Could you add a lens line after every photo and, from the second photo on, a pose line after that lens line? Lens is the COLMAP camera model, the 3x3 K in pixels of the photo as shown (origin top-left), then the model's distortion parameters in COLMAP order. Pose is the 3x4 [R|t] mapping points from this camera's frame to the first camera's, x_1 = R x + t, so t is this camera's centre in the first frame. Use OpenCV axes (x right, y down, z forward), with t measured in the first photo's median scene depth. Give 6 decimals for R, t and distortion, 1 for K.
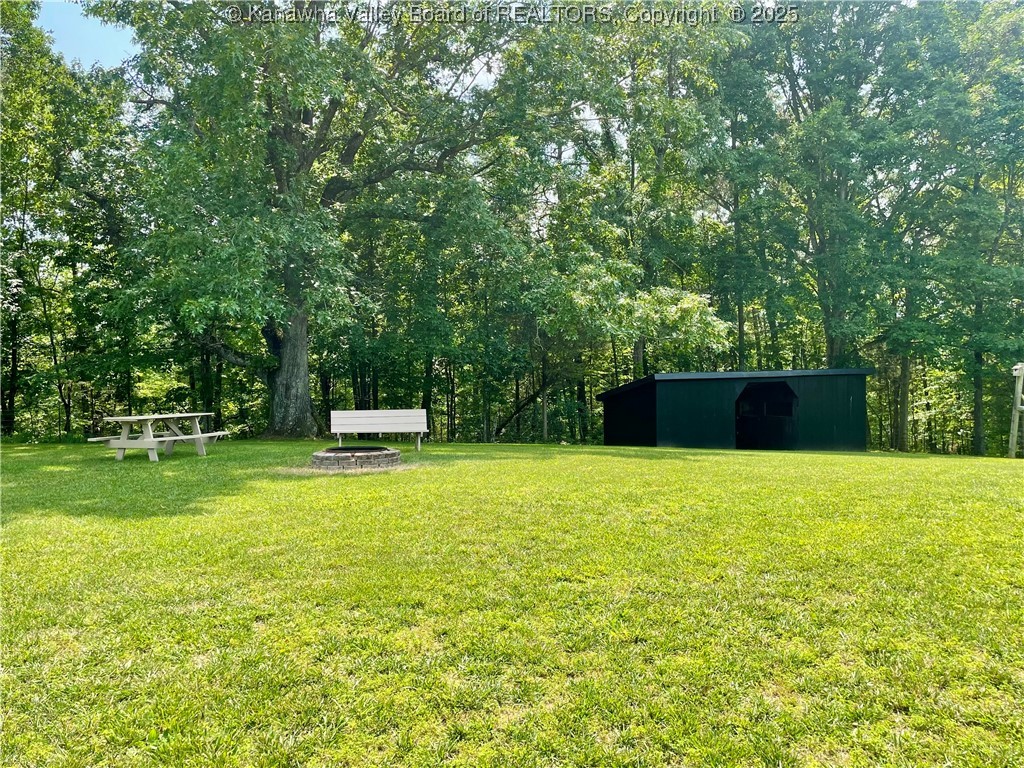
lens RADIAL K [[861.9, 0, 512.0], [0, 861.9, 384.0], [0, 0, 1]] dist [0.007334, -0.002418]
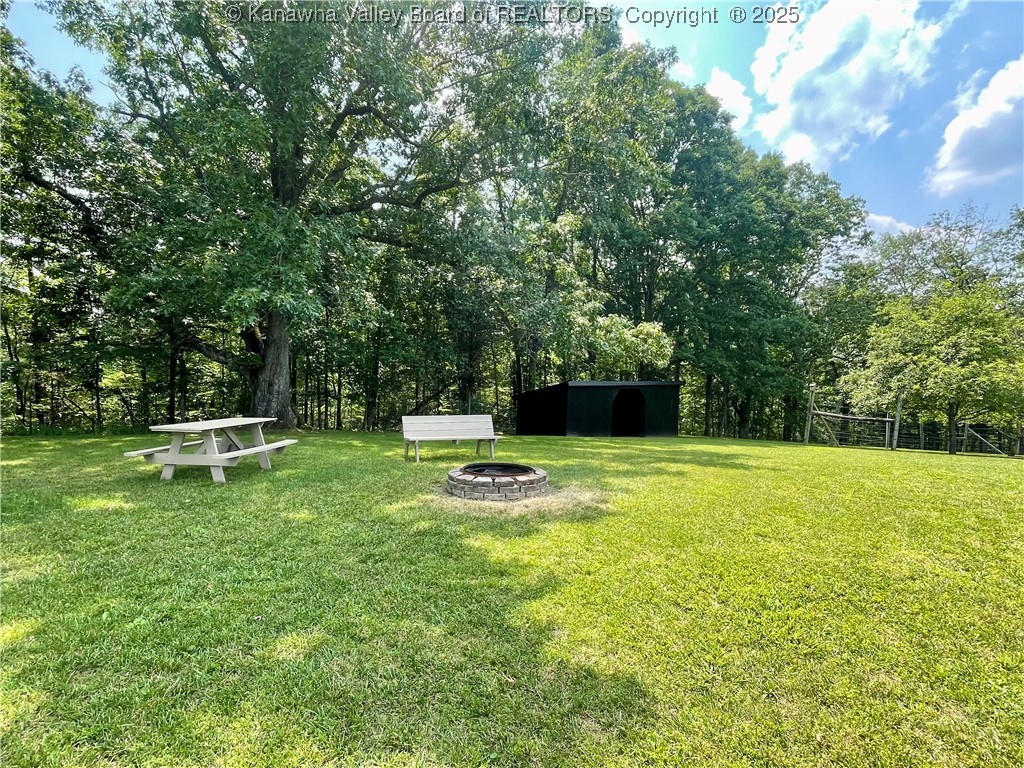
lens RADIAL K [[544.9, 0, 512.0], [0, 544.9, 384.0], [0, 0, 1]] dist [0.001325, 0.001160]
pose [[0.961005, 0.029579, 0.274943, -0.152905], [-0.029966, 0.999547, -0.002792, -0.003309], [-0.274901, -0.005556, 0.961456, 0.230085]]
